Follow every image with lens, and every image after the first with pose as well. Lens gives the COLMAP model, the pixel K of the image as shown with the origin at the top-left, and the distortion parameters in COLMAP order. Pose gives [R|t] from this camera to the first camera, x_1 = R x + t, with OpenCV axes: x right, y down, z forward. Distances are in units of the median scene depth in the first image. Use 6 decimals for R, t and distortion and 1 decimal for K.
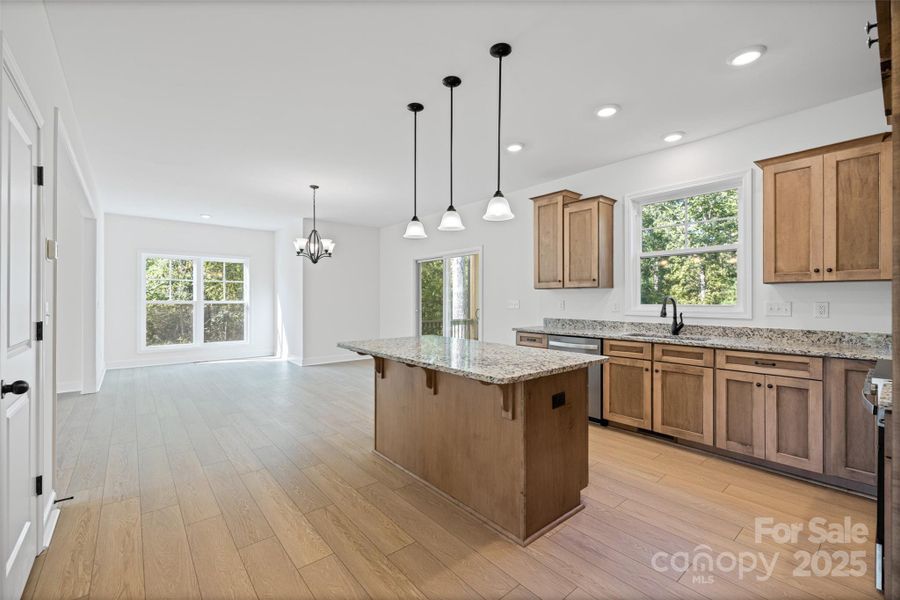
lens RADIAL K [[382.0, 0, 450.0], [0, 382.0, 300.0], [0, 0, 1]] dist [-0.015864, -0.000392]
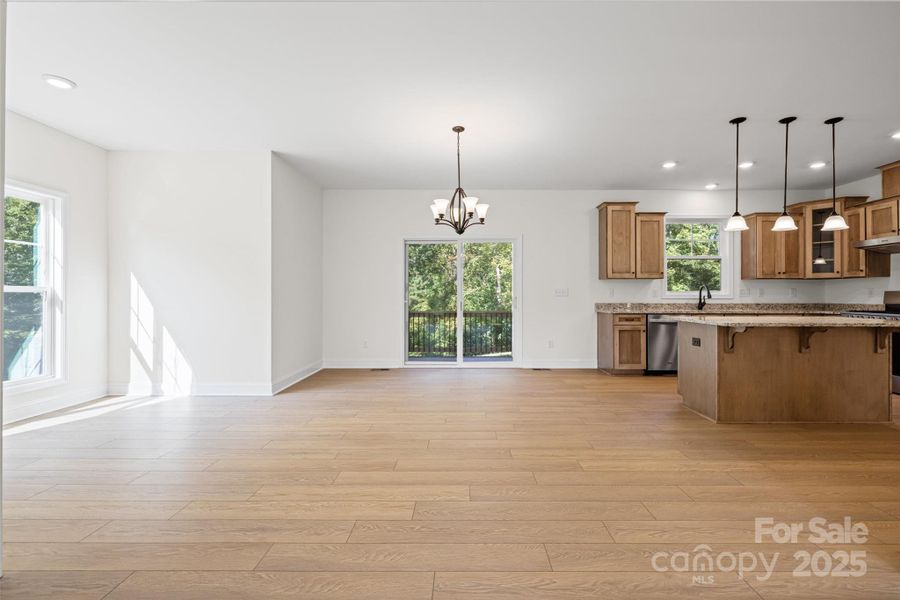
lens RADIAL K [[382.0, 0, 450.0], [0, 382.0, 300.0], [0, 0, 1]] dist [-0.015864, -0.000392]
pose [[0.670732, -0.012515, 0.741594, -1.086990], [0.001546, 0.999879, 0.015476, 0.020895], [-0.741698, -0.009234, 0.670670, 0.608212]]
